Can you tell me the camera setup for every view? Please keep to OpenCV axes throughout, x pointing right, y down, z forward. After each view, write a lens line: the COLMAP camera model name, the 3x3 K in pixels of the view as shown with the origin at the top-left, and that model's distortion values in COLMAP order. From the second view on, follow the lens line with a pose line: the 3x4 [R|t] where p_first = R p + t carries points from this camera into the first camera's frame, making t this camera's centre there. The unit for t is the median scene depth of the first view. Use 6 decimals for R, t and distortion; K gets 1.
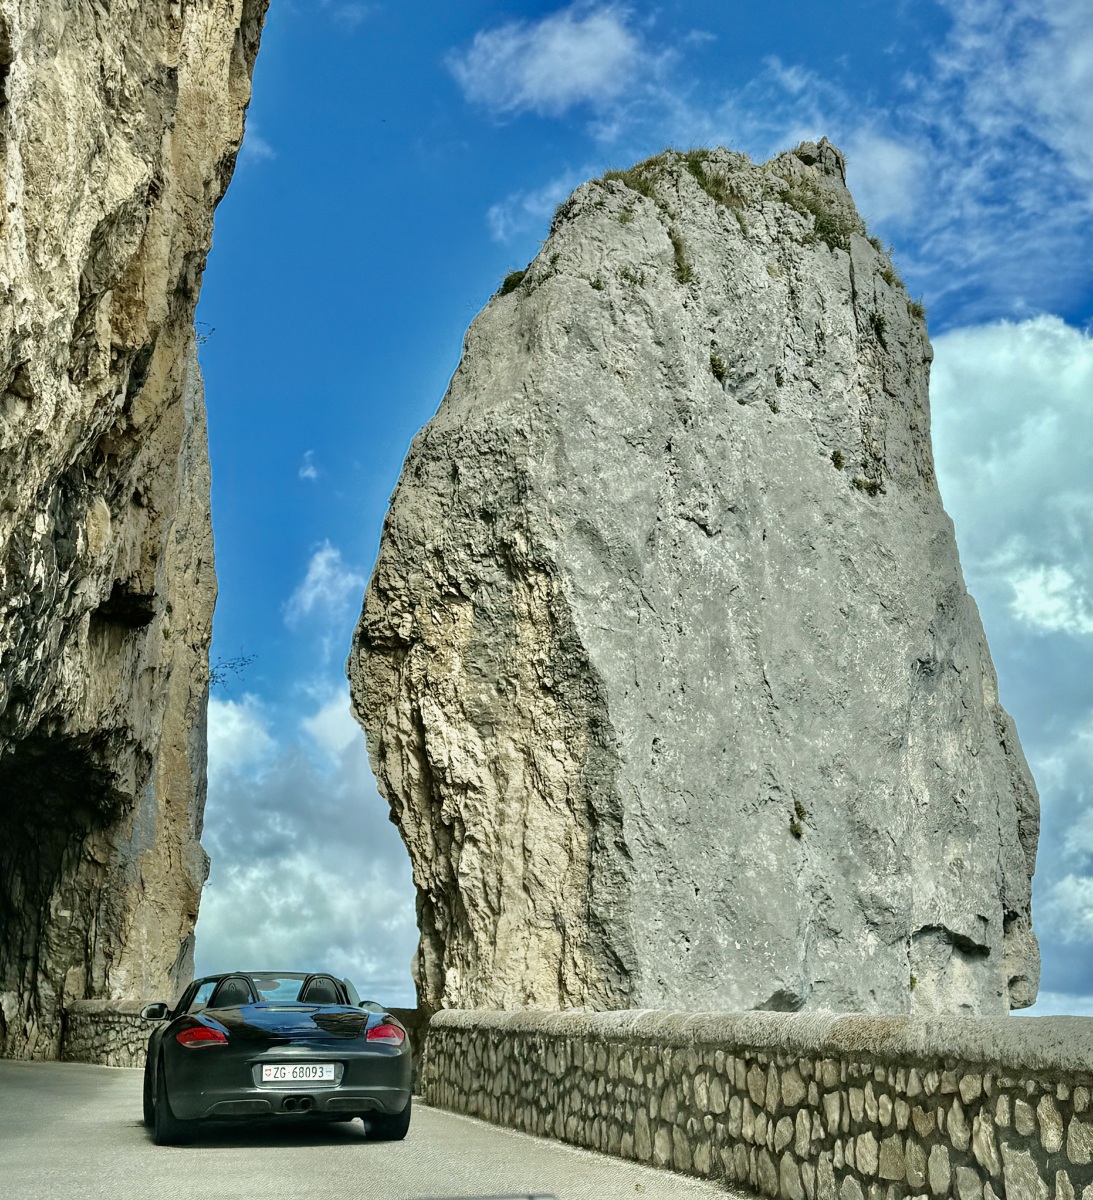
lens RADIAL K [[2005.6, 0, 536.5], [0, 2005.6, 598.6], [0, 0, 1]] dist [0.111763, 0.000000]
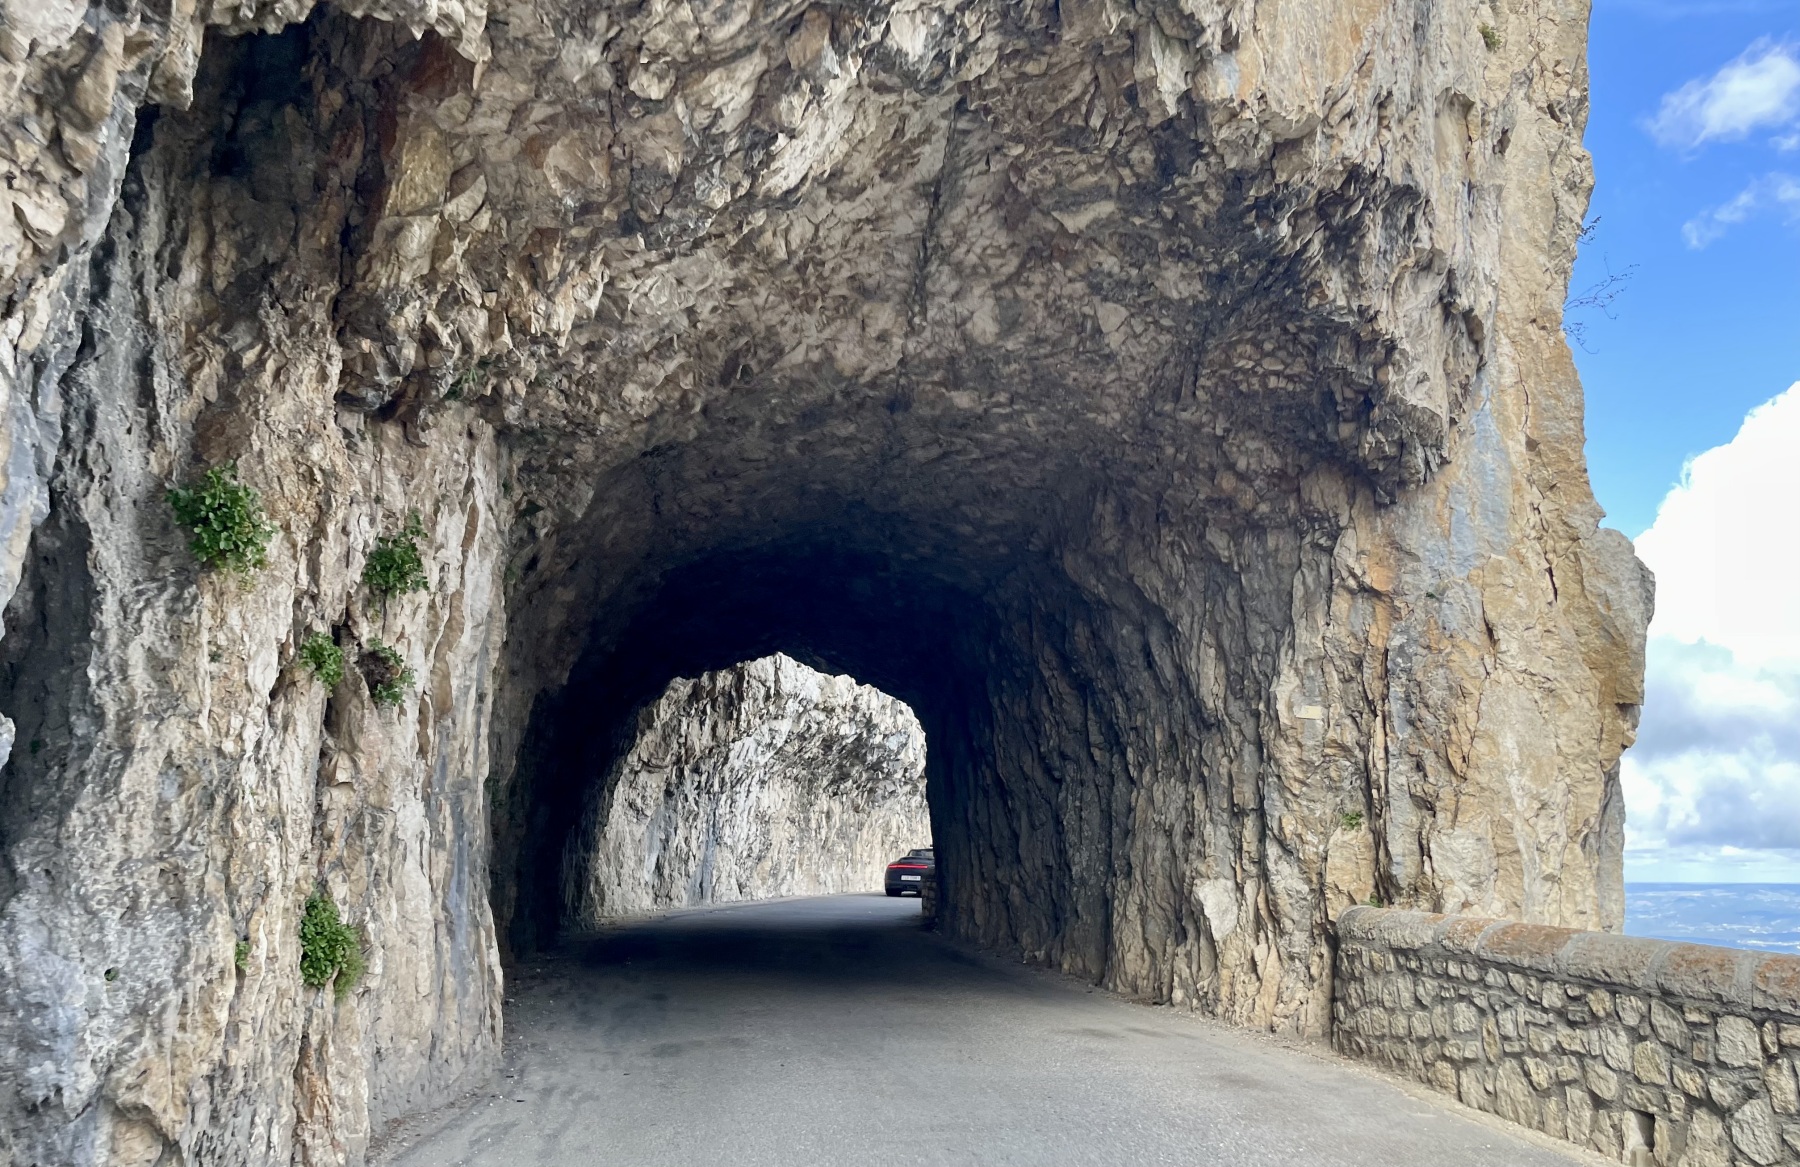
lens RADIAL K [[1343.7, 0, 873.9], [0, 1343.7, 650.7], [0, 0, 1]] dist [0.024815, -0.009126]
pose [[0.839172, -0.081592, -0.537712, -0.219504], [0.105125, 0.994372, 0.013178, 0.184163], [0.533610, -0.067585, 0.843026, 1.003809]]
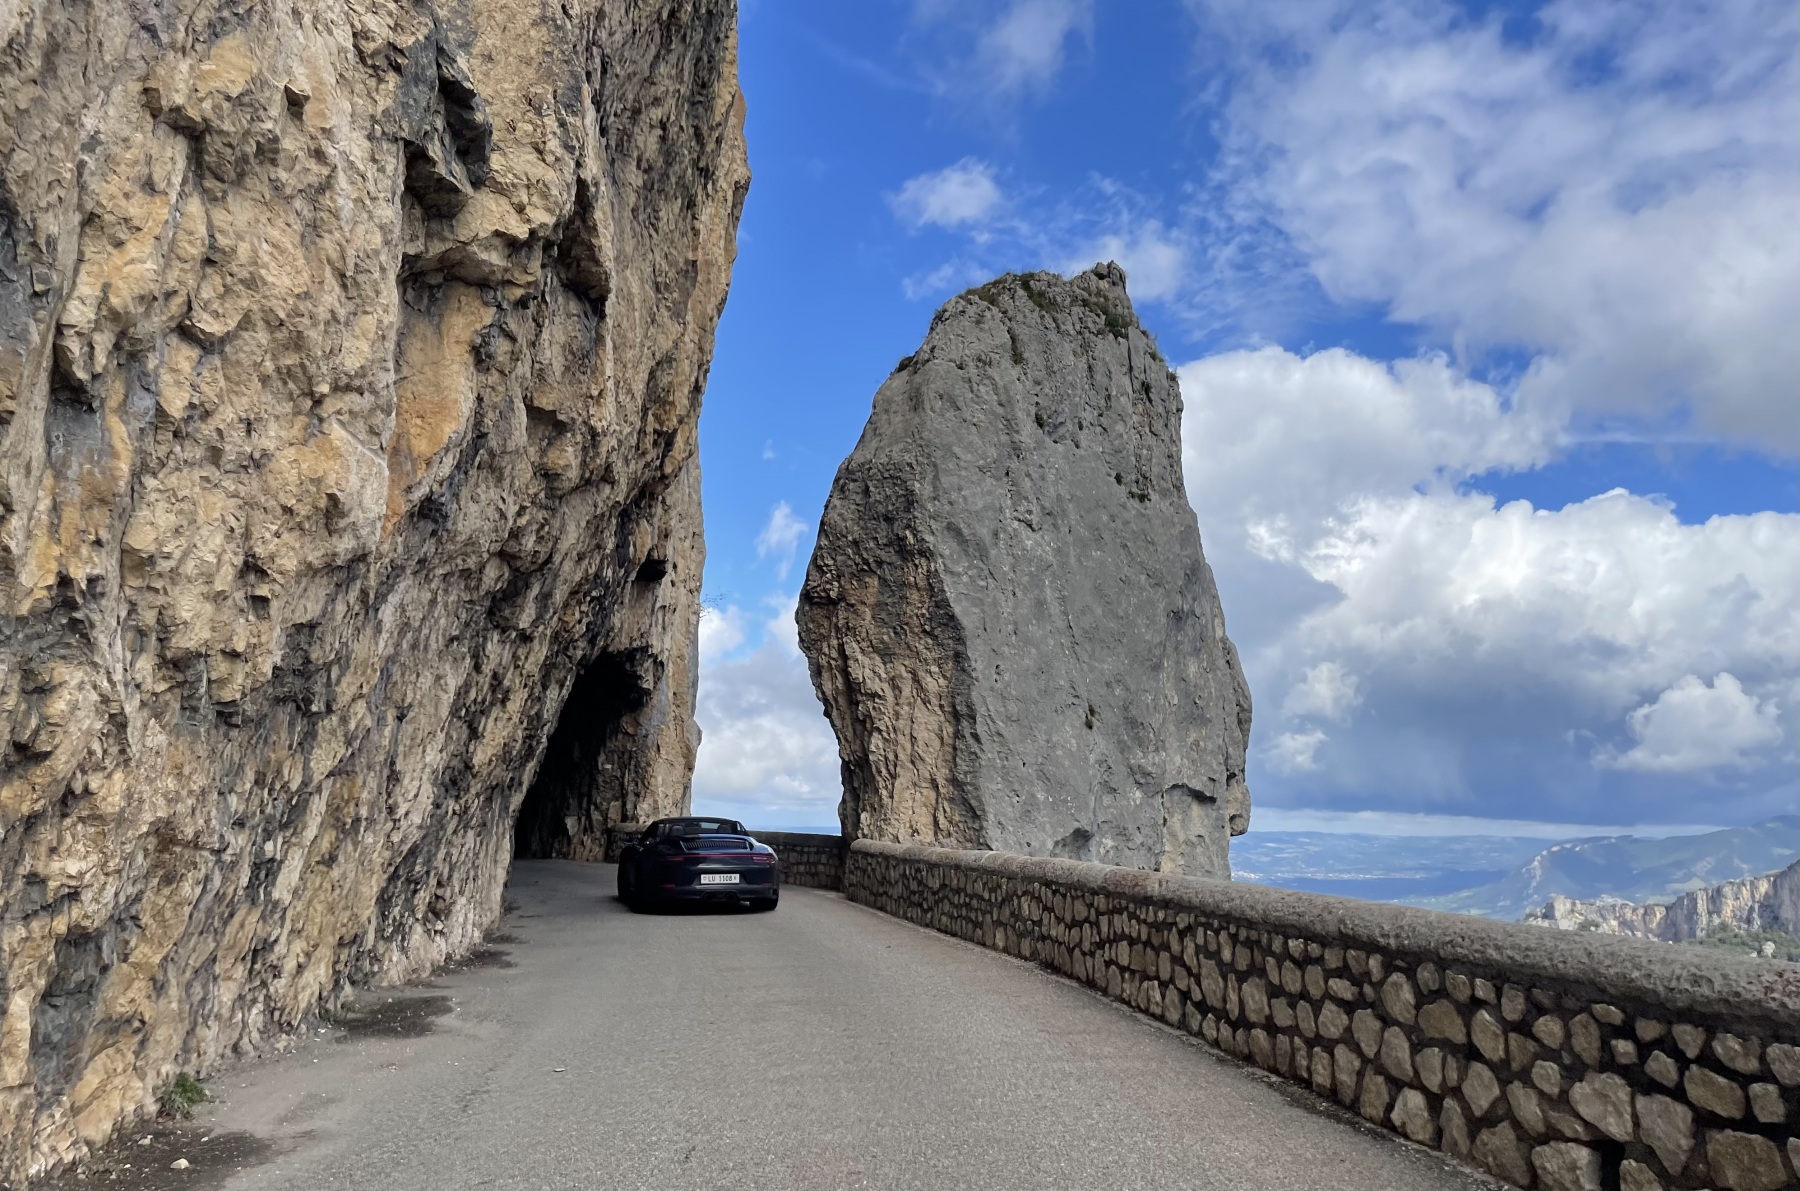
lens RADIAL K [[1384.5, 0, 884.2], [0, 1384.5, 588.2], [0, 0, 1]] dist [0.062150, -0.043316]
pose [[0.999742, 0.002697, -0.022554, -0.003256], [-0.001873, 0.999332, 0.036484, -0.024452], [0.022637, -0.036432, 0.999080, -0.049602]]
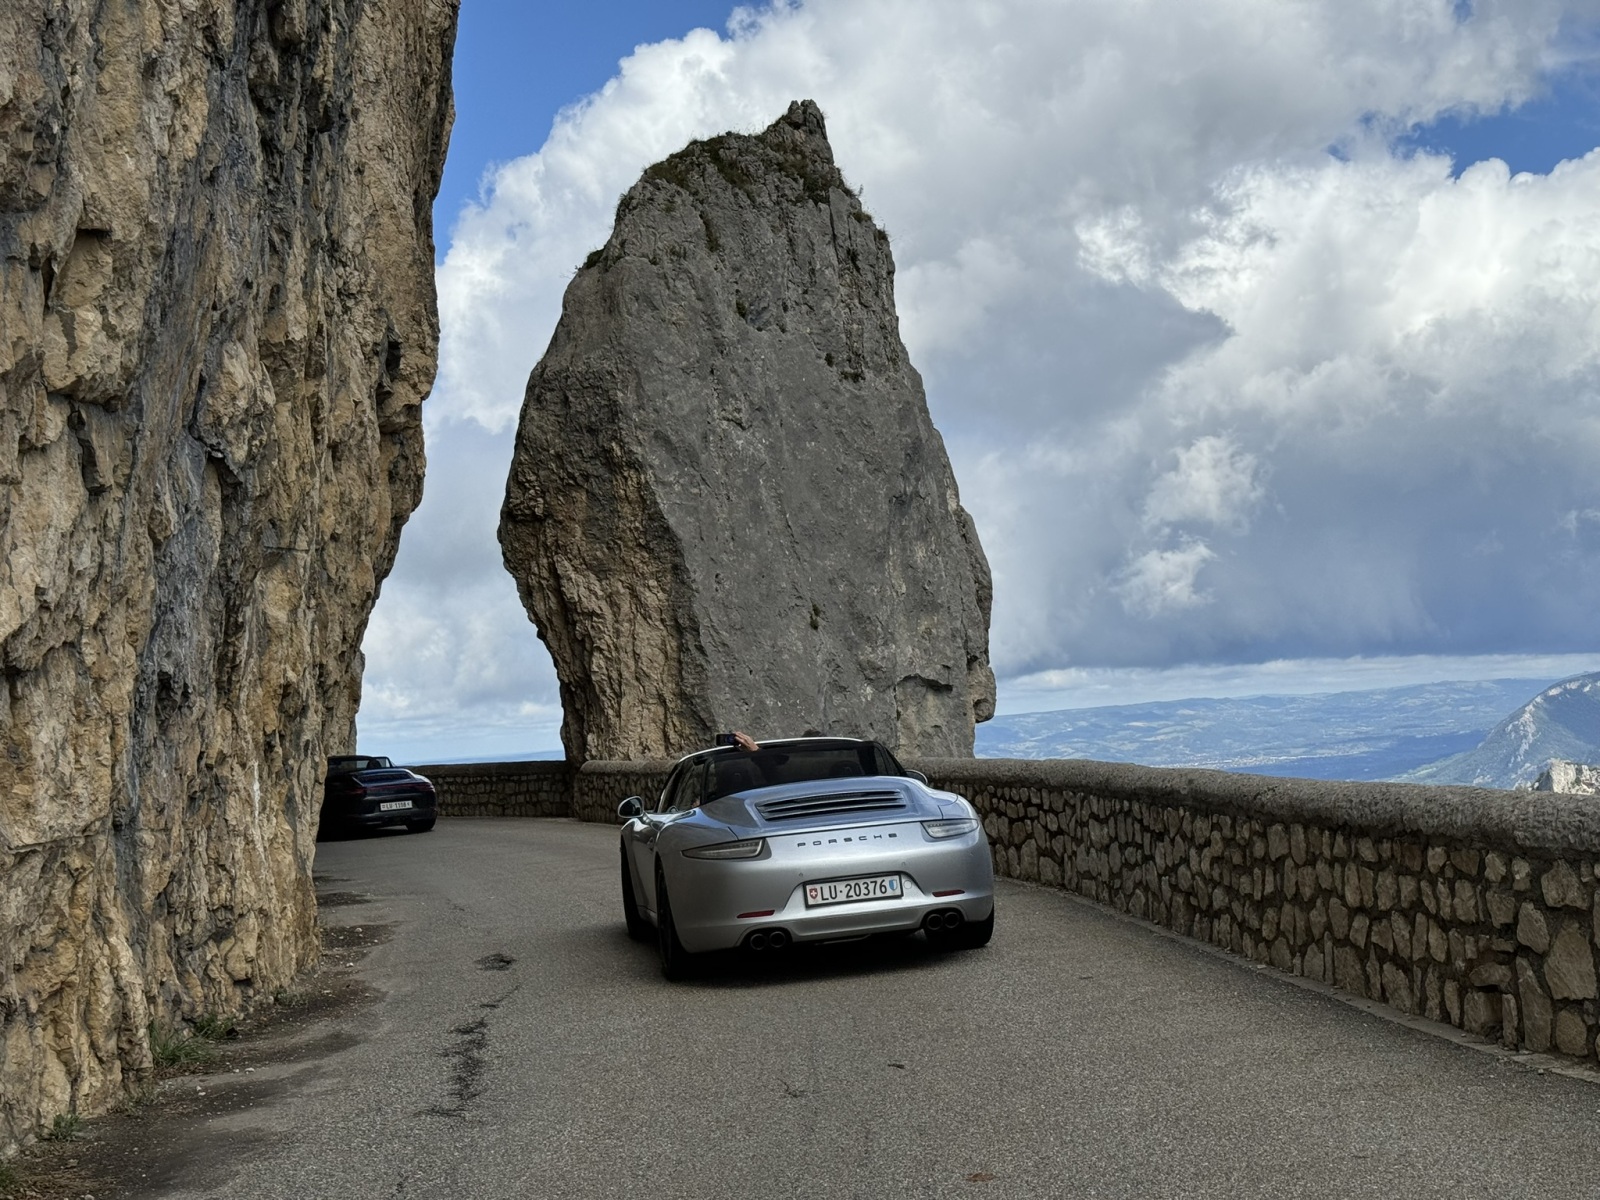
lens RADIAL K [[2202.3, 0, 789.1], [0, 2202.3, 649.1], [0, 0, 1]] dist [0.207489, 0.000000]
pose [[0.992508, -0.078308, 0.093791, -0.041059], [0.061721, 0.983809, 0.168257, -0.132853], [-0.105448, -0.161208, 0.981271, -0.561869]]
